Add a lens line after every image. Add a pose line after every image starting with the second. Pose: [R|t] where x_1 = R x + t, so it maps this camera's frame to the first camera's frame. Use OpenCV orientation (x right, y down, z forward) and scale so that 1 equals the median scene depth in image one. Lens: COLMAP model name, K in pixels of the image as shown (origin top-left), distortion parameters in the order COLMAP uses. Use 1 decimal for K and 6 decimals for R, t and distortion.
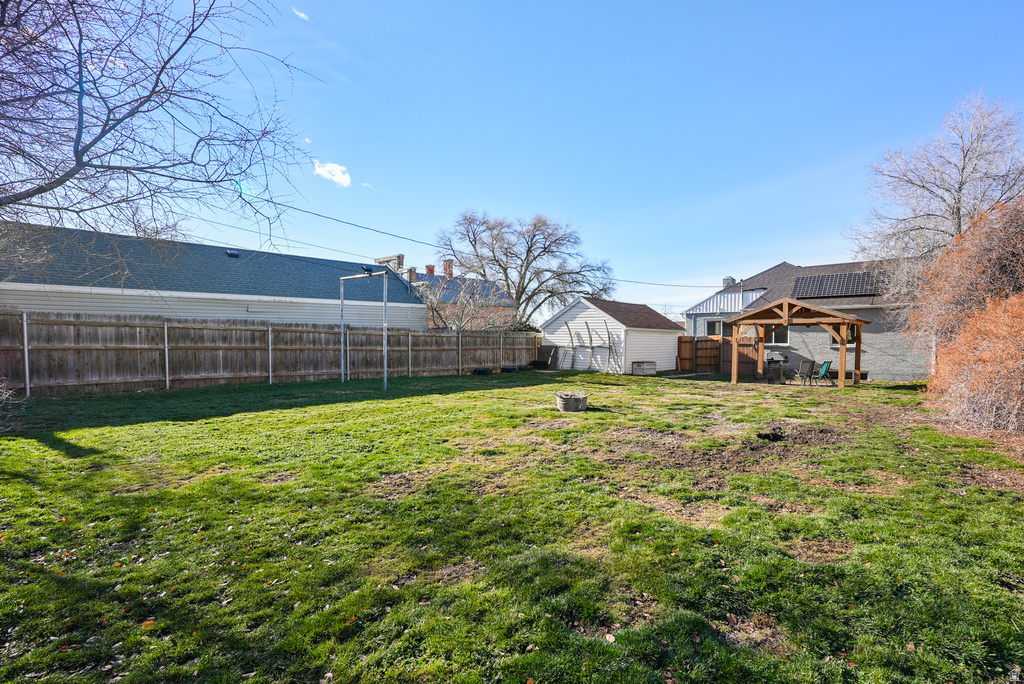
lens RADIAL K [[467.2, 0, 506.1], [0, 467.2, 324.2], [0, 0, 1]] dist [-0.013078, 0.004479]
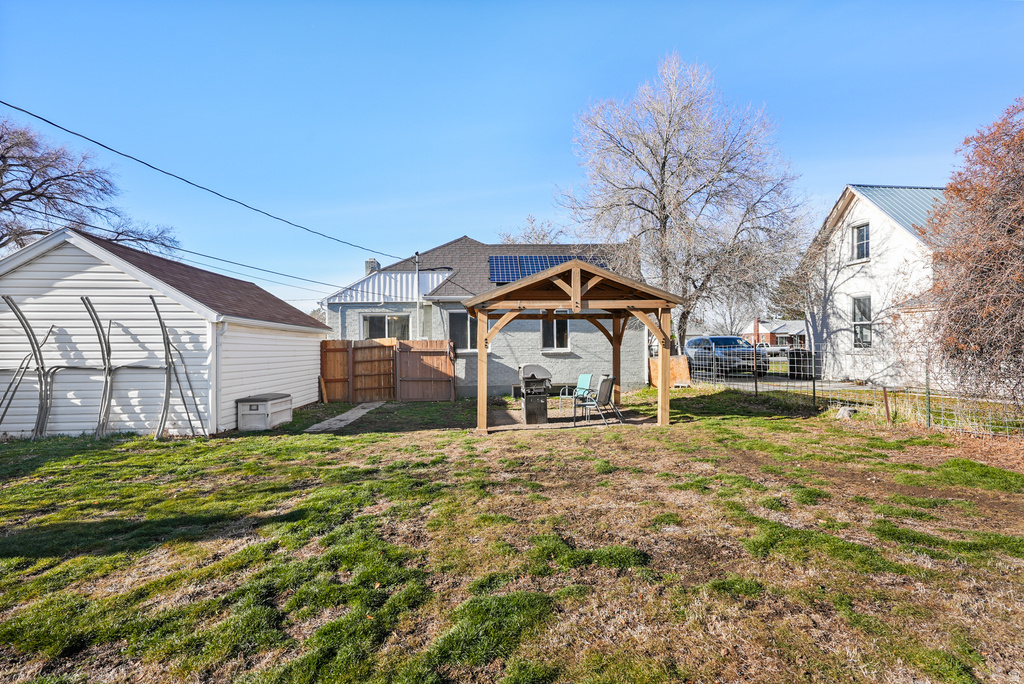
lens RADIAL K [[476.8, 0, 512.0], [0, 476.8, 342.0], [0, 0, 1]] dist [0.016725, 0.000322]
pose [[0.676820, -0.008151, 0.736103, 0.114795], [-0.005634, 0.999852, 0.016251, 0.019157], [-0.736127, -0.015146, 0.676674, 0.493742]]
